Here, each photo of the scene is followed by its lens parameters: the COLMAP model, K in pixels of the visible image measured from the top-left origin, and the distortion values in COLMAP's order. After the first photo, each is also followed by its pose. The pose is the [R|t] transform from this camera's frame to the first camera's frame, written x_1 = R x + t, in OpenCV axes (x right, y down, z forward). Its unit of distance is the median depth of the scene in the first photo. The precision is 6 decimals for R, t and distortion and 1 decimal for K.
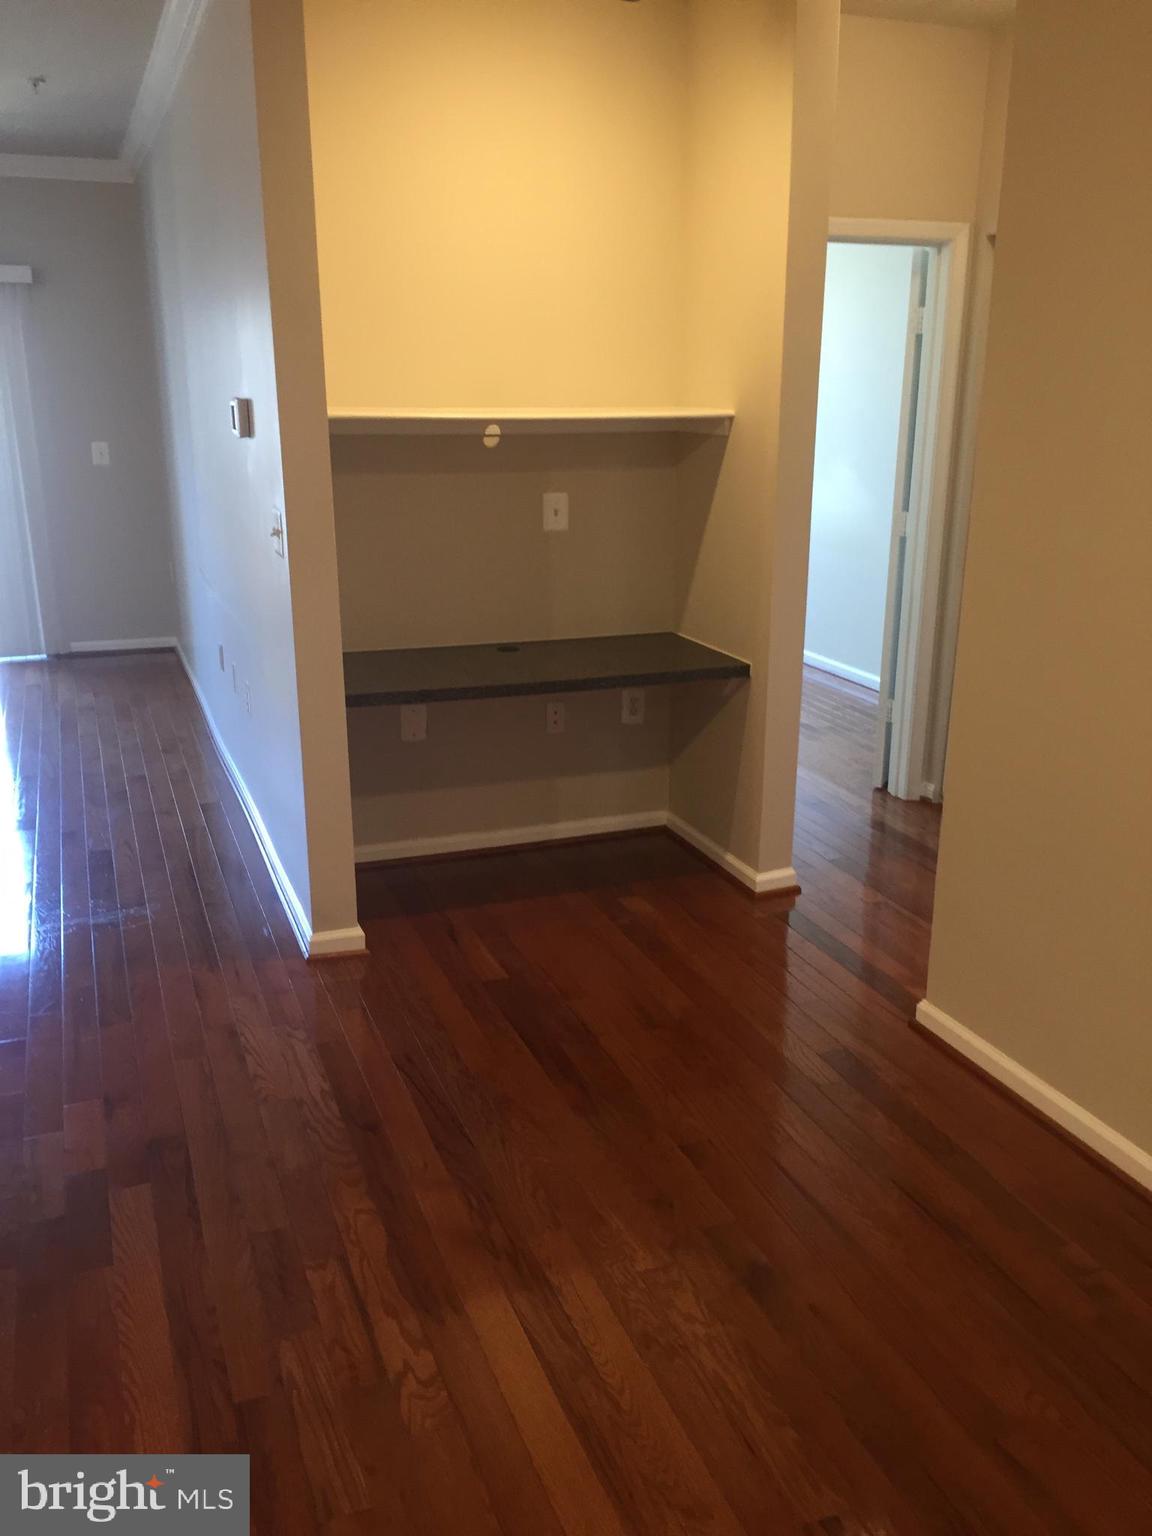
lens RADIAL K [[1319.9, 0, 583.4], [0, 1319.9, 761.5], [0, 0, 1]] dist [0.076048, -0.092907]
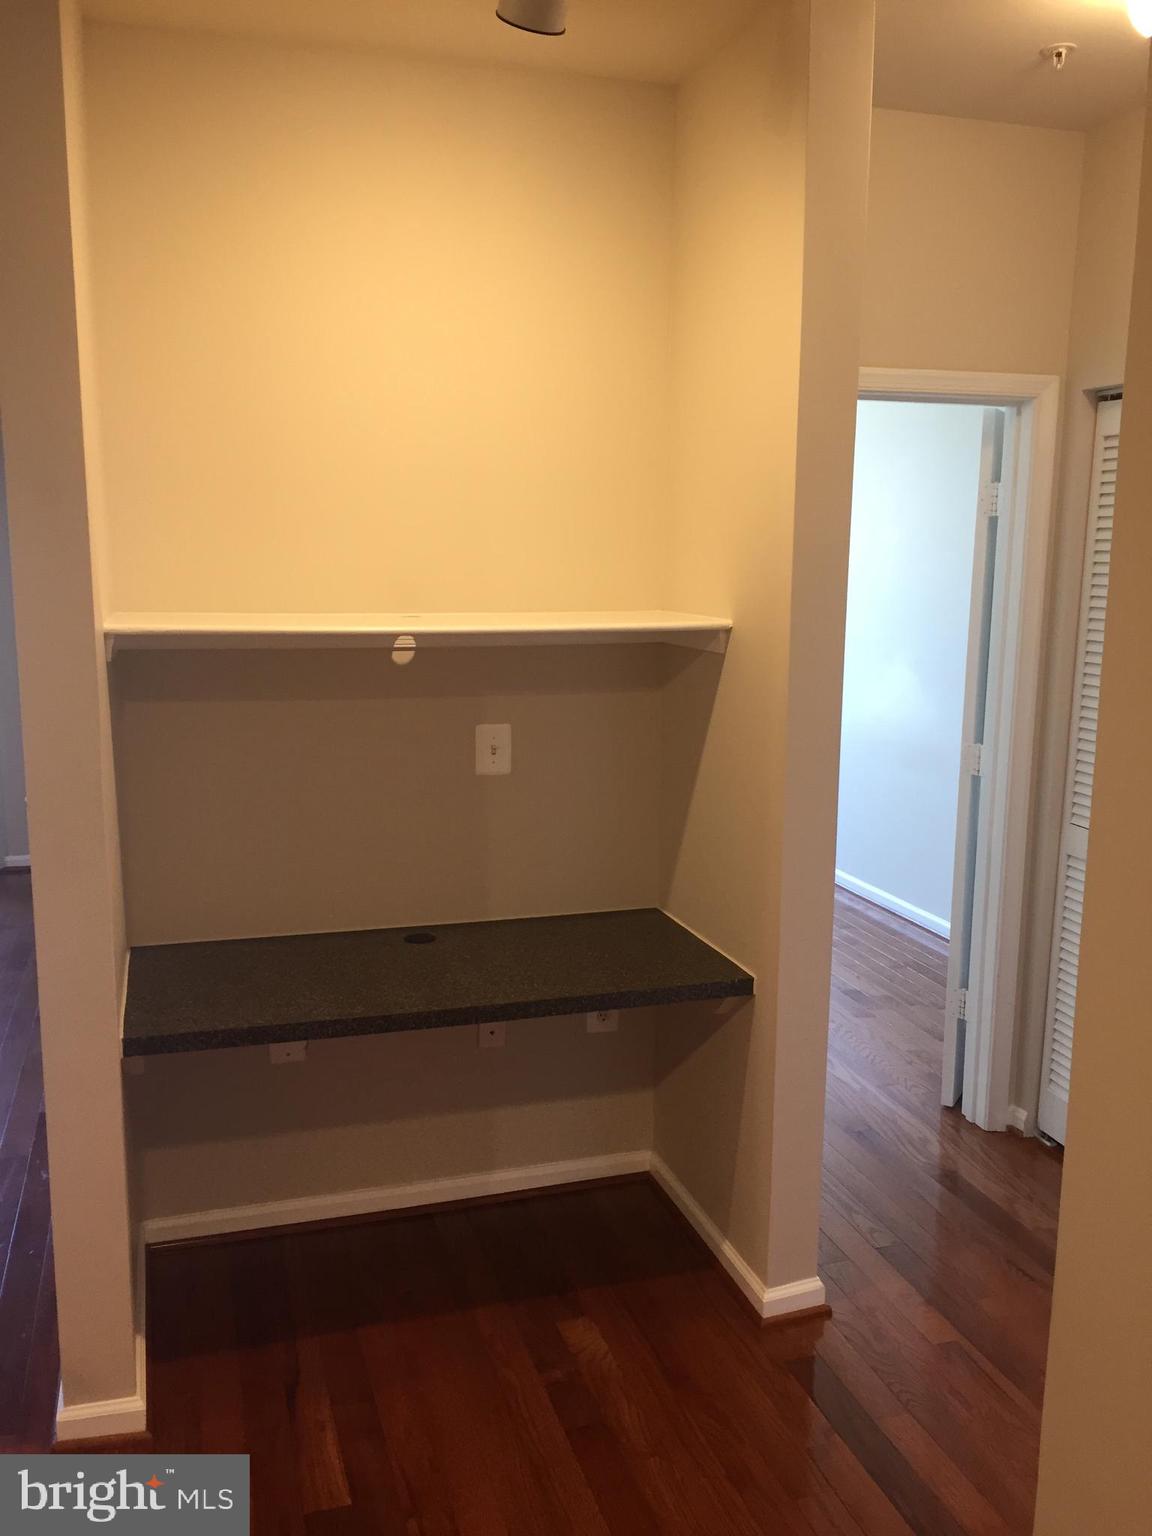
lens RADIAL K [[1319.9, 0, 571.1], [0, 1319.9, 774.2], [0, 0, 1]] dist [0.076048, -0.092907]
pose [[0.997865, 0.014852, -0.063600, 0.066134], [-0.022091, 0.993156, -0.114686, -0.088036], [0.061462, 0.115846, 0.991364, 0.265781]]
